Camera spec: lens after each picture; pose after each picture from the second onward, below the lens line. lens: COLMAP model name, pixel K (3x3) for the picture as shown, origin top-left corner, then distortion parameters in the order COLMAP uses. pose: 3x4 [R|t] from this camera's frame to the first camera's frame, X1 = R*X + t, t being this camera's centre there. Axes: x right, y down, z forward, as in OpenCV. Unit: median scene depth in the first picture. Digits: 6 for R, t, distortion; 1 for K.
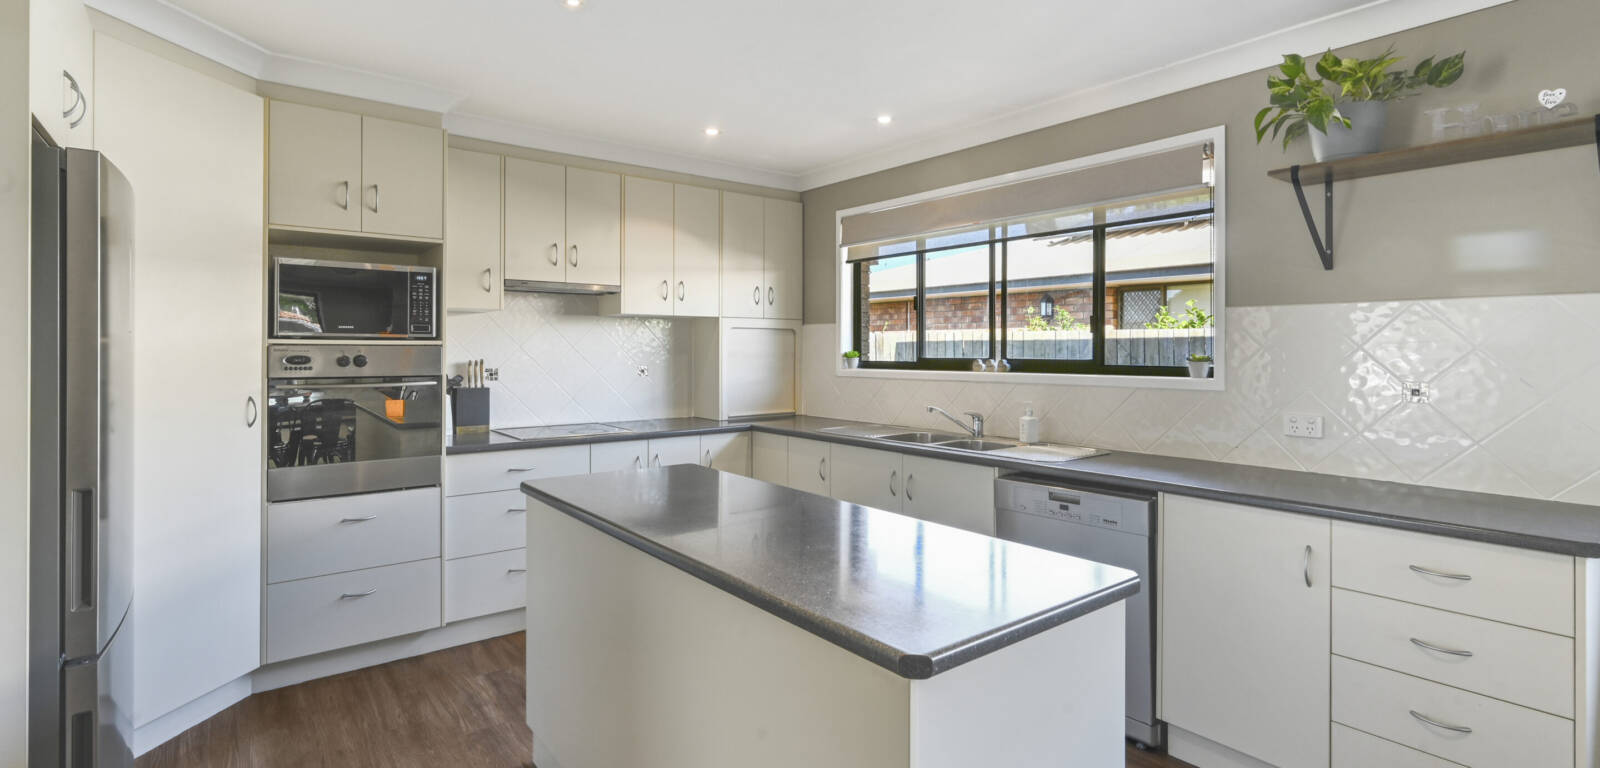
lens RADIAL K [[732.3, 0, 817.5], [0, 732.3, 355.5], [0, 0, 1]] dist [-0.009620, -0.000780]
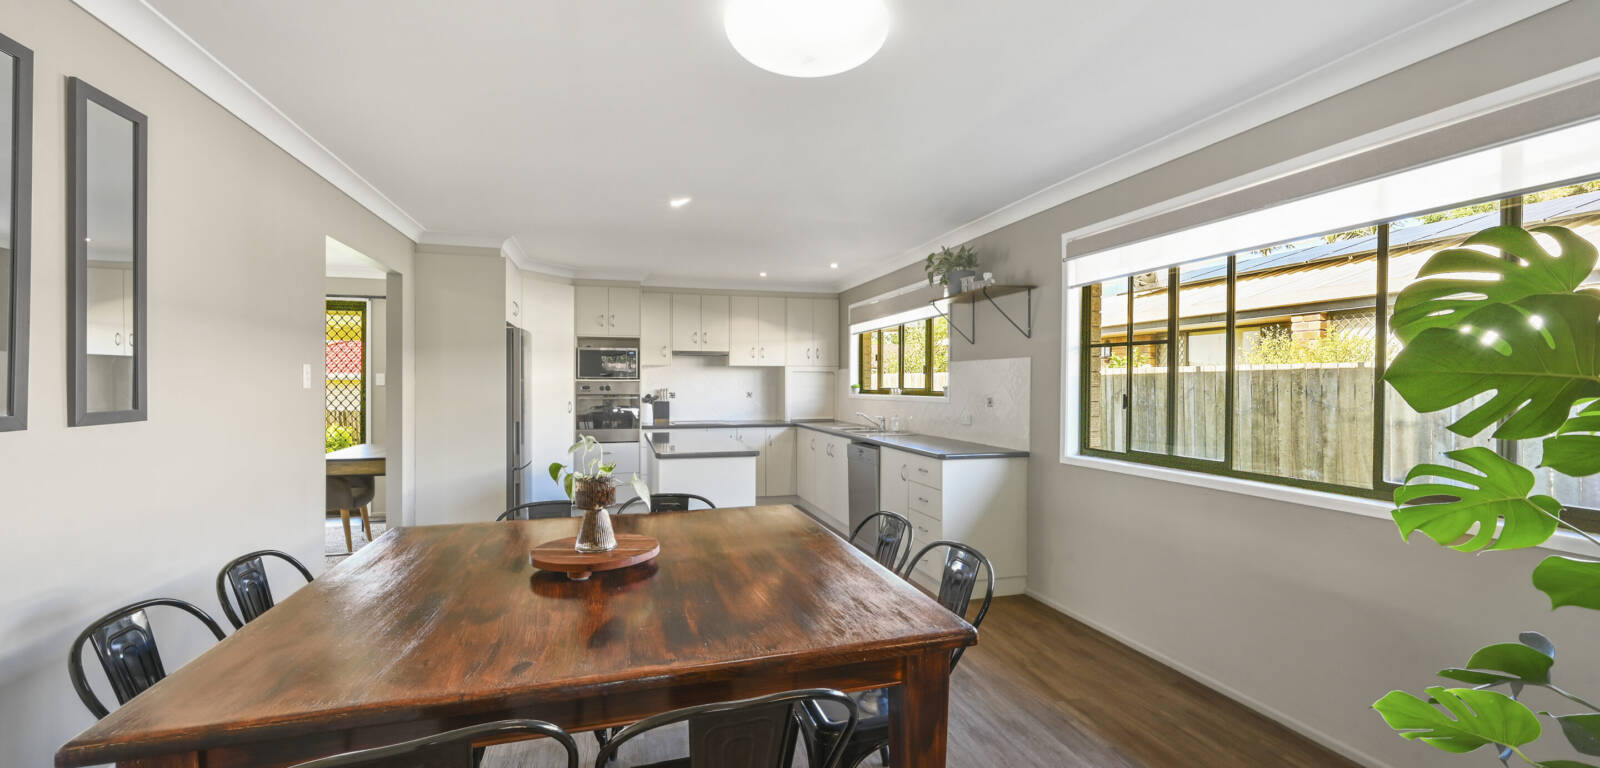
lens RADIAL K [[658.5, 0, 805.0], [0, 658.5, 389.3], [0, 0, 1]] dist [0.034743, 0.000016]
pose [[0.924036, 0.001916, -0.382301, 0.594164], [-0.001327, 0.999997, 0.001804, 0.004452], [0.382304, -0.001160, 0.924036, -0.569891]]
